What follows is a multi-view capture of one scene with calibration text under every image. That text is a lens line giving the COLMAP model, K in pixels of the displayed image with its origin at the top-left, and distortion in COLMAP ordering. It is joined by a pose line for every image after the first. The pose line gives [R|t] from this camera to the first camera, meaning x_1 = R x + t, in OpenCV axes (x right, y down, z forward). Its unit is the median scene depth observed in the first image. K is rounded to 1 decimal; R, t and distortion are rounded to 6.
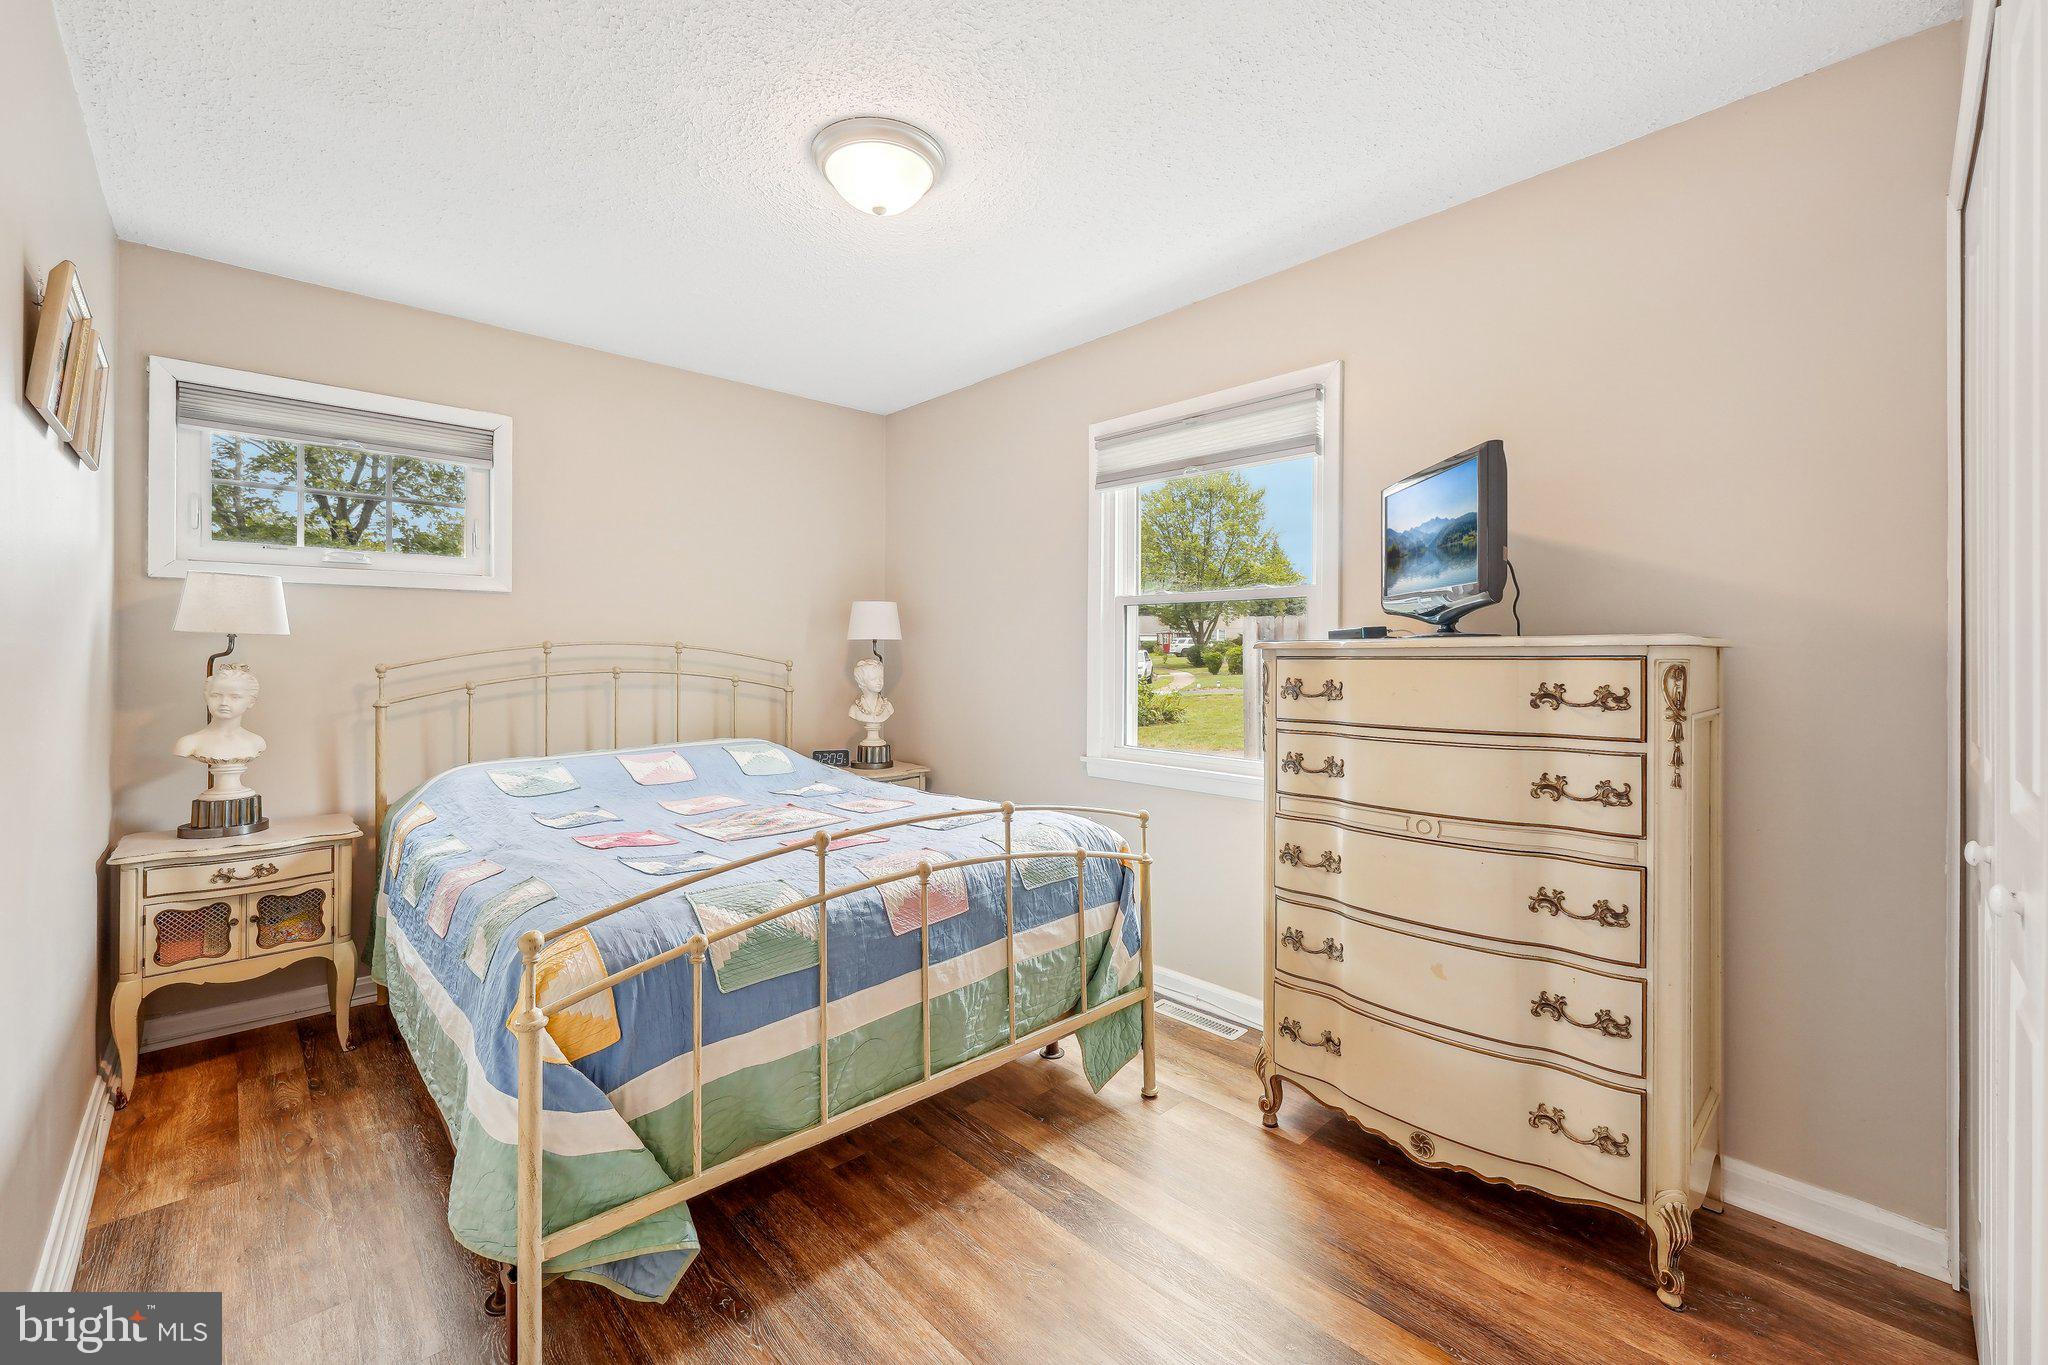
lens RADIAL K [[833.4, 0, 1016.7], [0, 833.4, 674.4], [0, 0, 1]] dist [-0.000661, 0.000349]
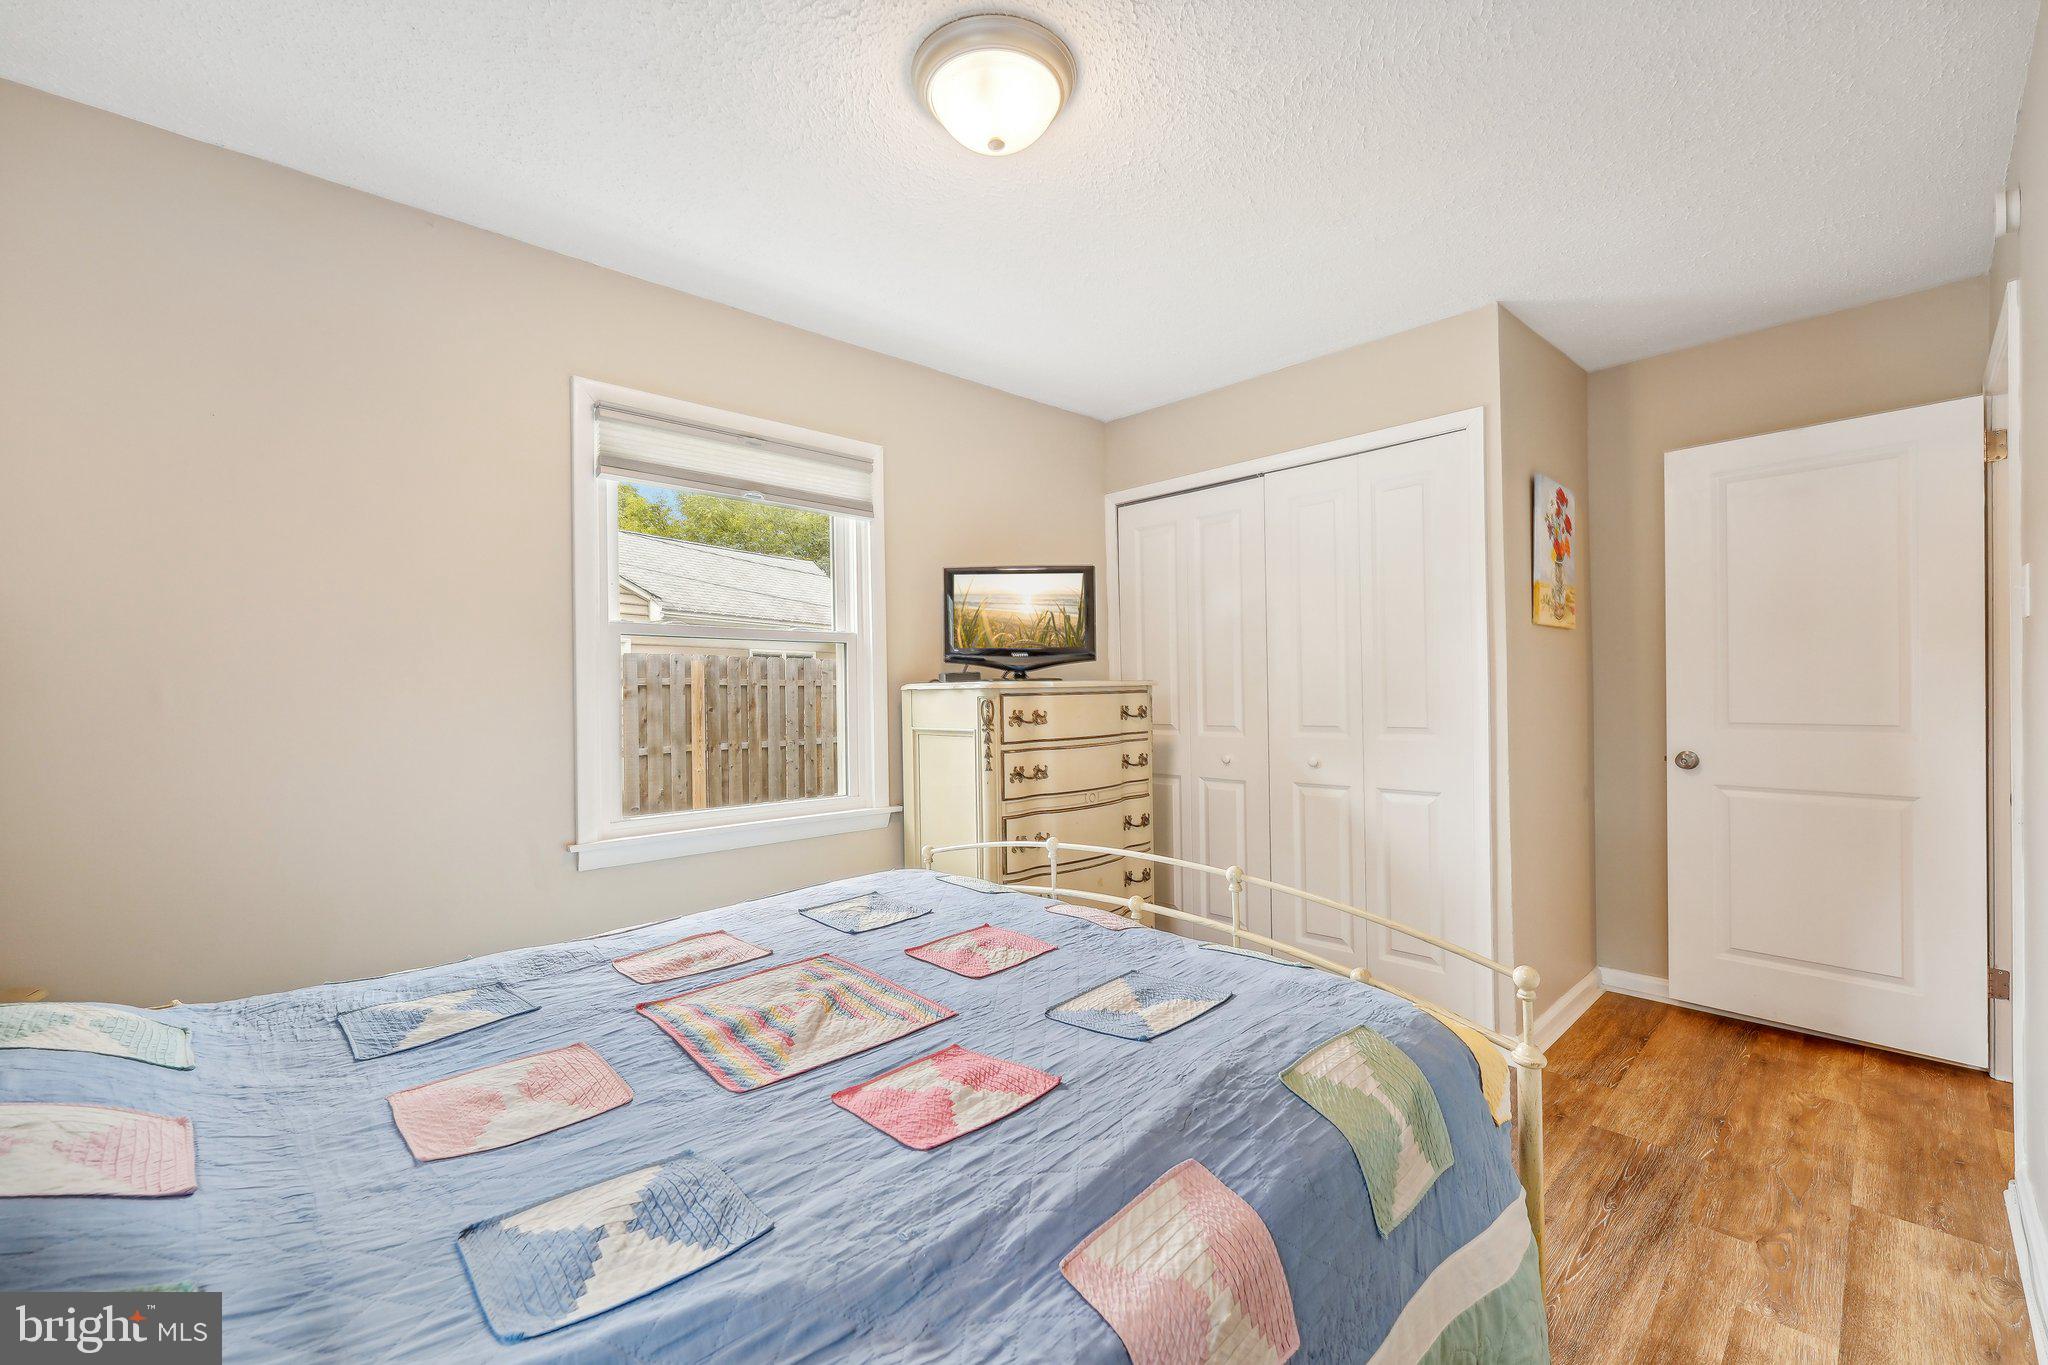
lens RADIAL K [[833.4, 0, 1016.7], [0, 833.4, 674.4], [0, 0, 1]] dist [-0.000661, 0.000349]
pose [[0.000272, 0.008504, 0.999964, -0.989656], [0.032851, 0.999424, -0.008508, -0.041223], [-0.999460, 0.032853, -0.000008, 1.002024]]
